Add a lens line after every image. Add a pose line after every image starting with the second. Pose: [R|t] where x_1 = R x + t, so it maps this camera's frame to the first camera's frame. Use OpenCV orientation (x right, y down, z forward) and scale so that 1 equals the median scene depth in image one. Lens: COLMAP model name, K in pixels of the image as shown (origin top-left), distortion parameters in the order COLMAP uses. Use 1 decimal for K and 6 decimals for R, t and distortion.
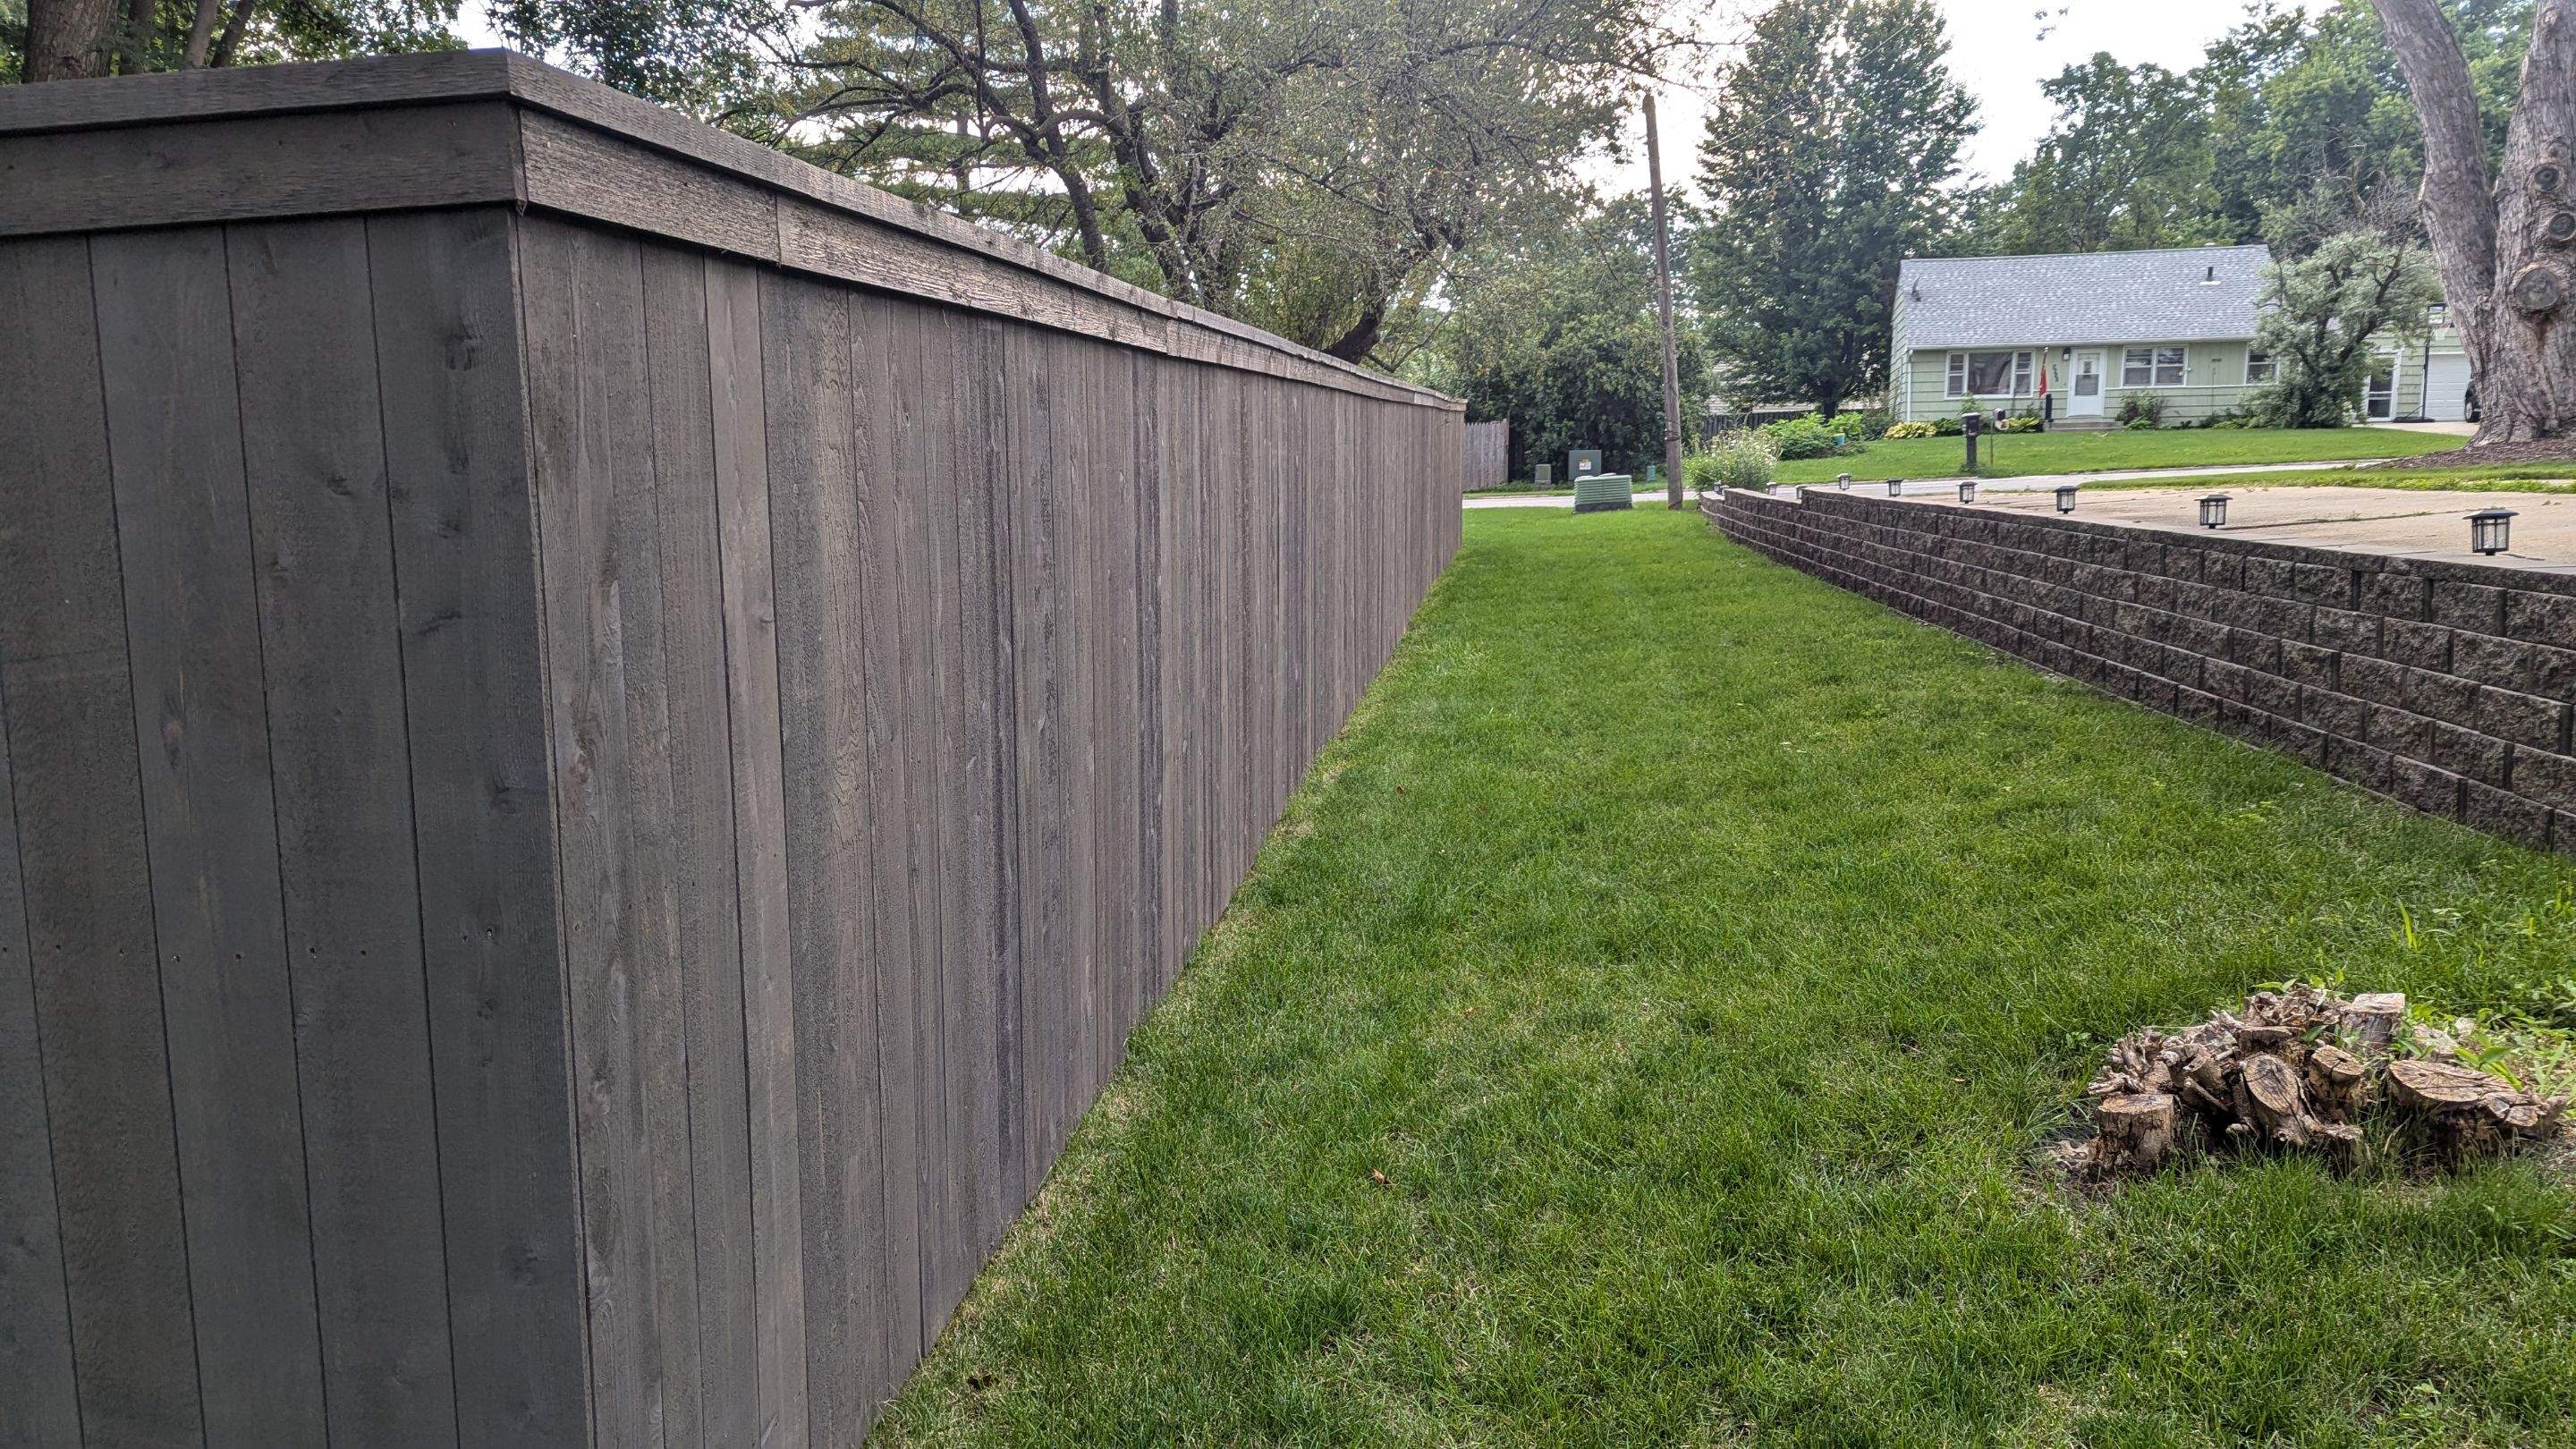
lens RADIAL K [[1838.3, 0, 1289.5], [0, 1838.3, 723.2], [0, 0, 1]] dist [0.063586, -0.061241]
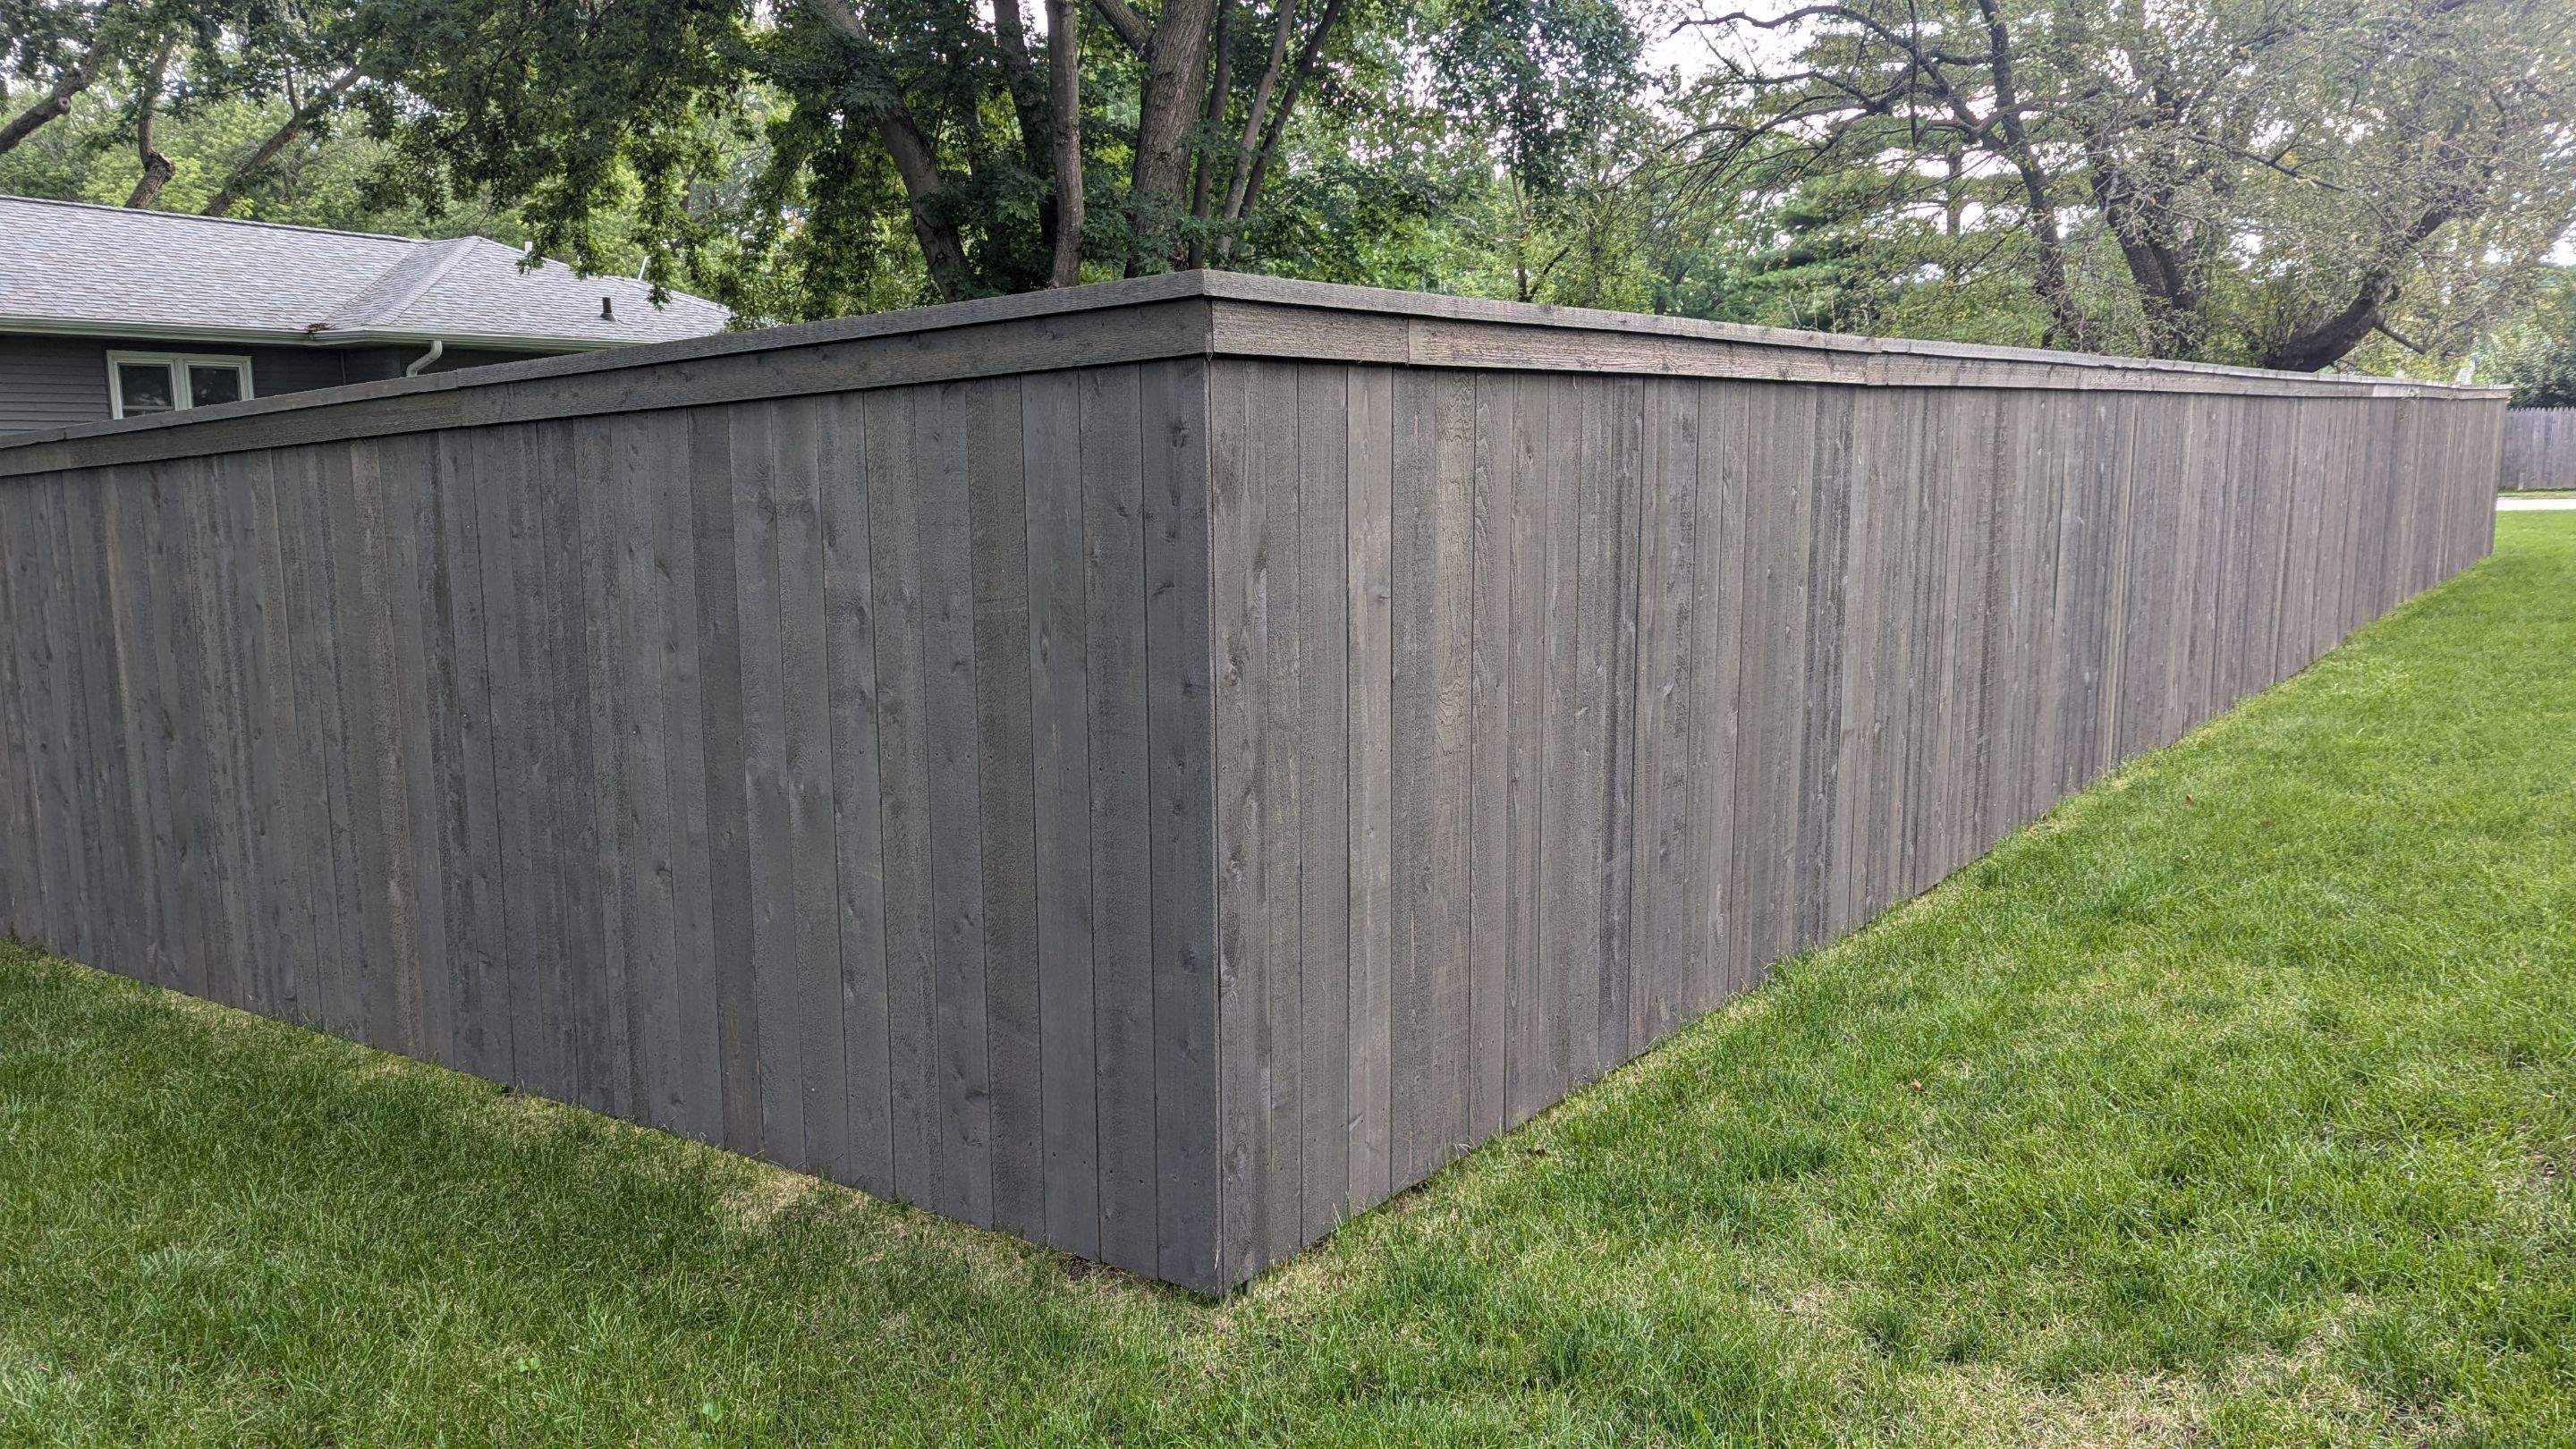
lens RADIAL K [[1838.3, 0, 1302.3], [0, 1838.3, 738.9], [0, 0, 1]] dist [0.063586, -0.061241]
pose [[0.873891, 0.072327, -0.480711, 0.407088], [-0.067005, 0.997353, 0.028251, 0.024125], [0.481482, 0.007522, 0.876424, -0.377709]]
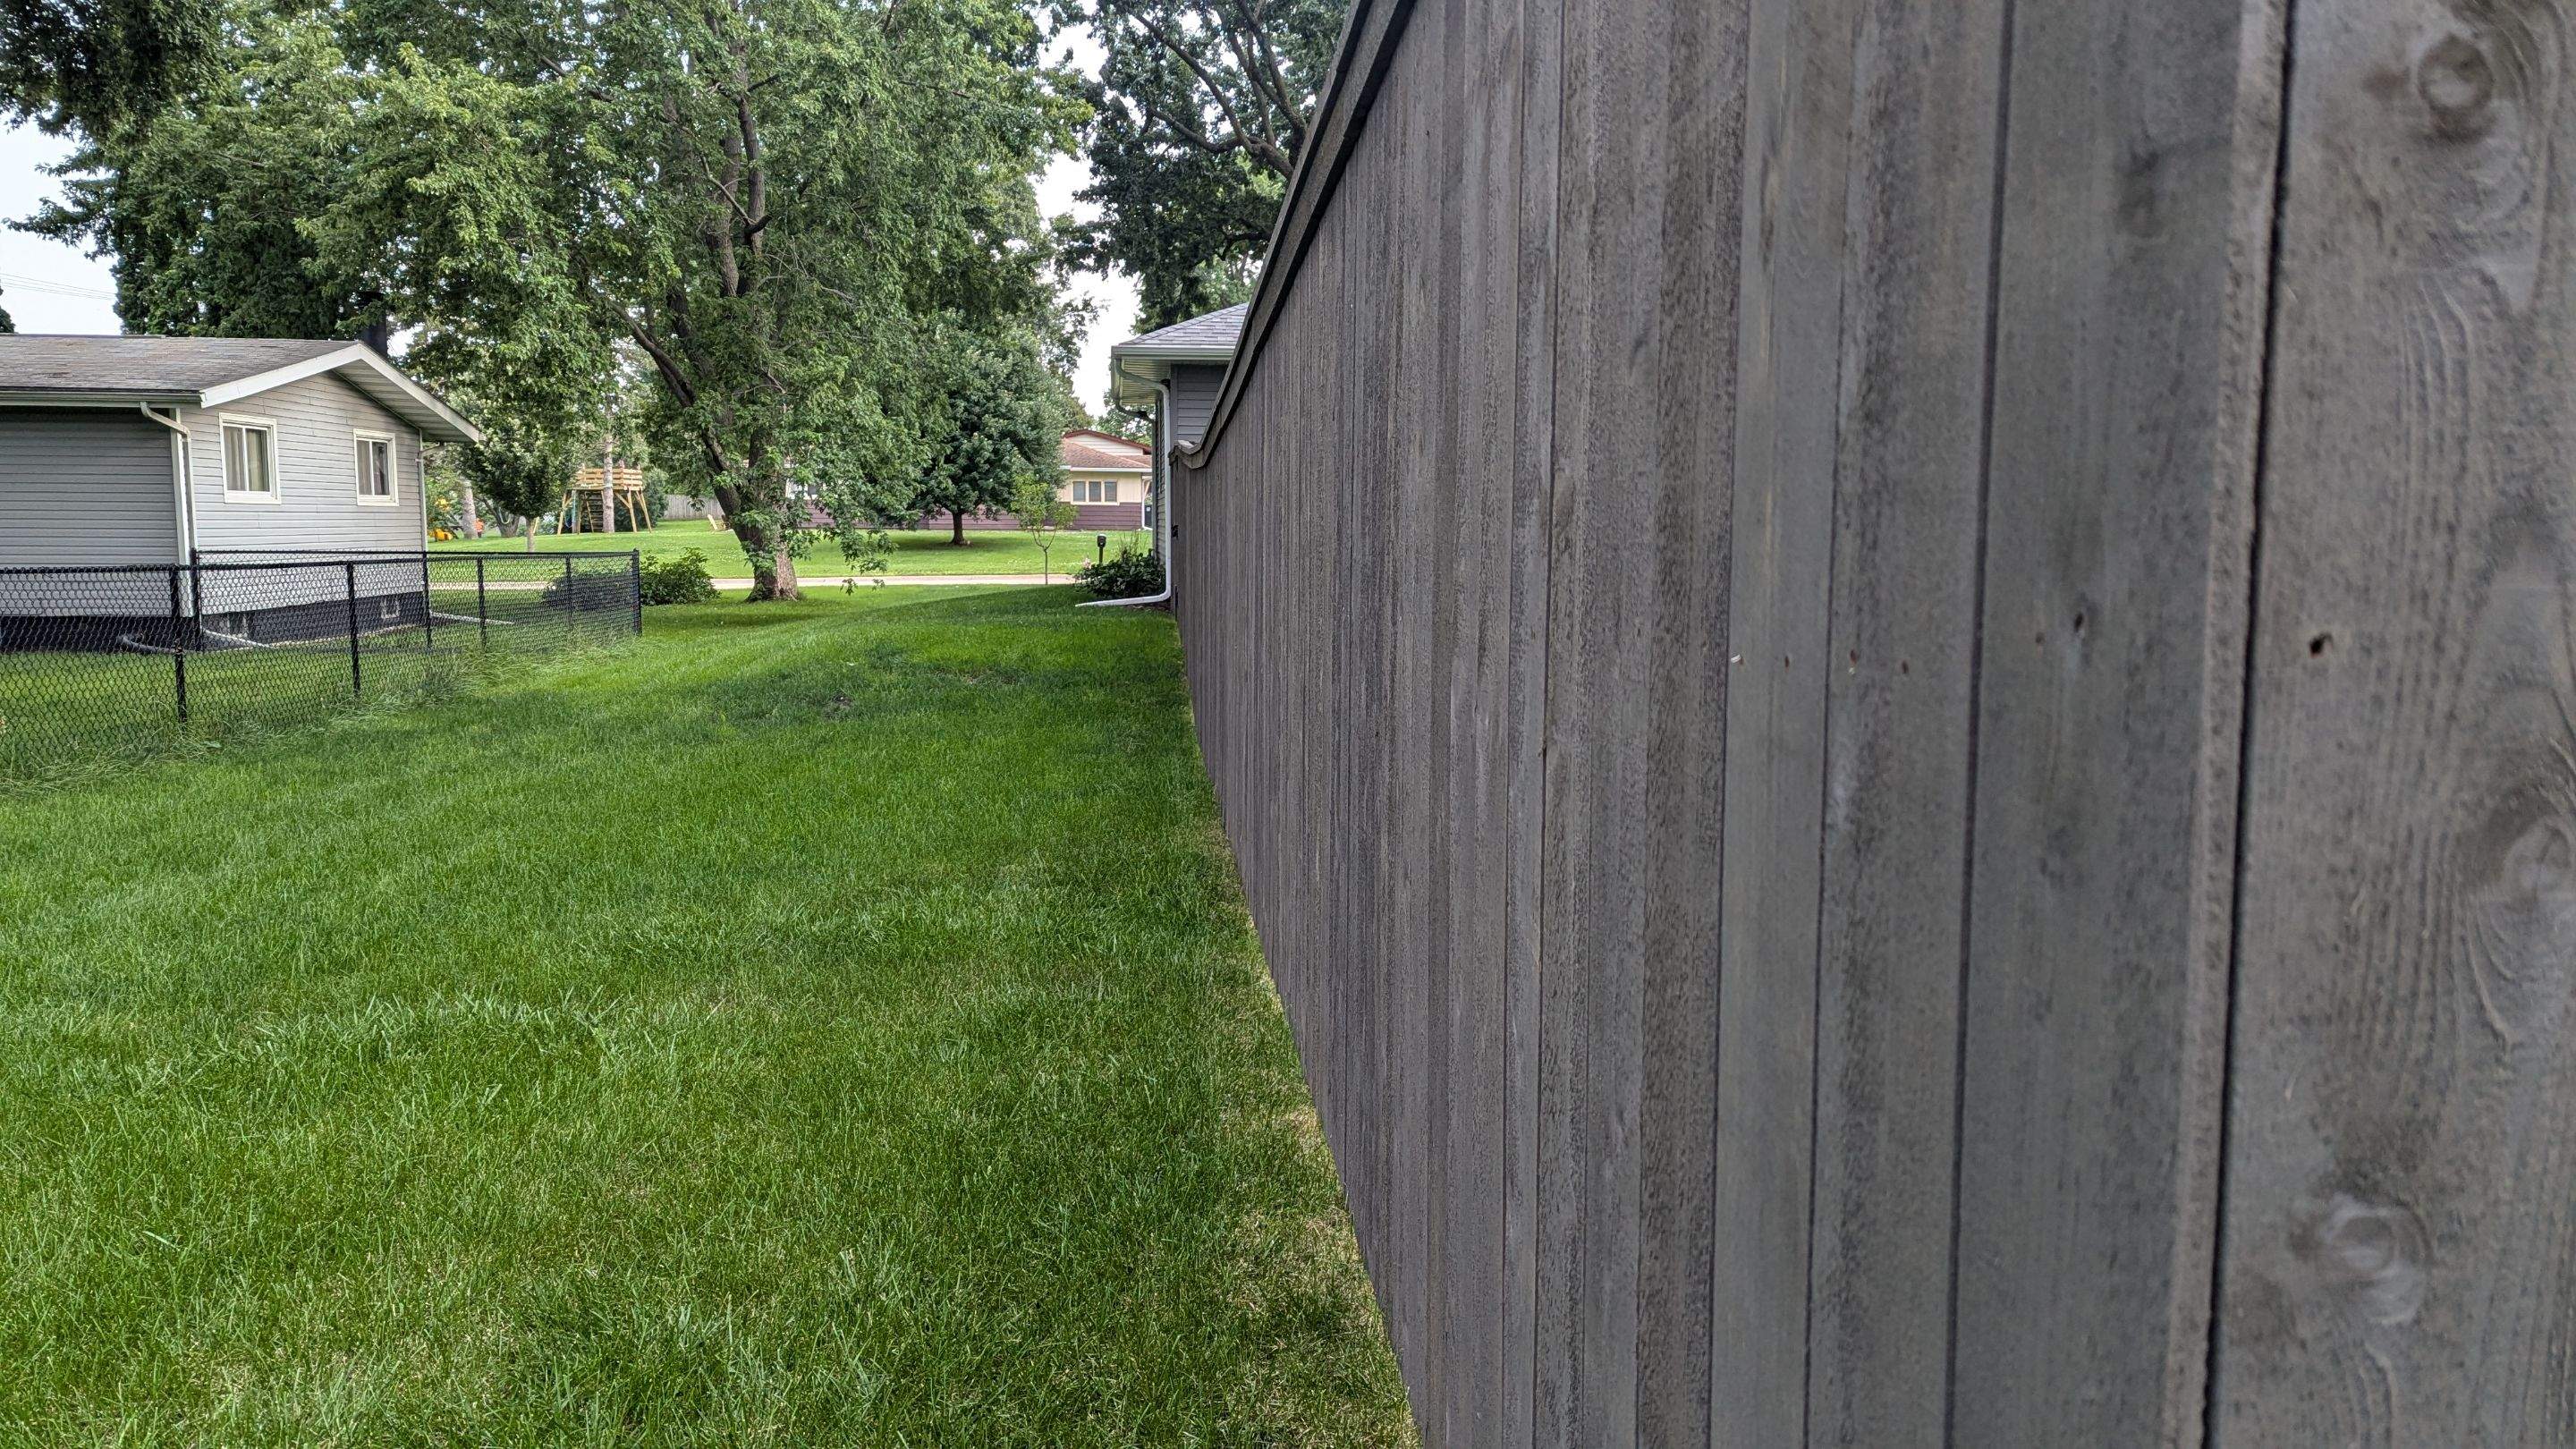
lens RADIAL K [[1838.3, 0, 1285.9], [0, 1838.3, 729.7], [0, 0, 1]] dist [0.063586, -0.061241]
pose [[0.209903, 0.113762, -0.971081, -0.109523], [-0.140006, 0.986469, 0.085302, 0.099130], [0.967646, 0.118052, 0.222990, 0.638661]]
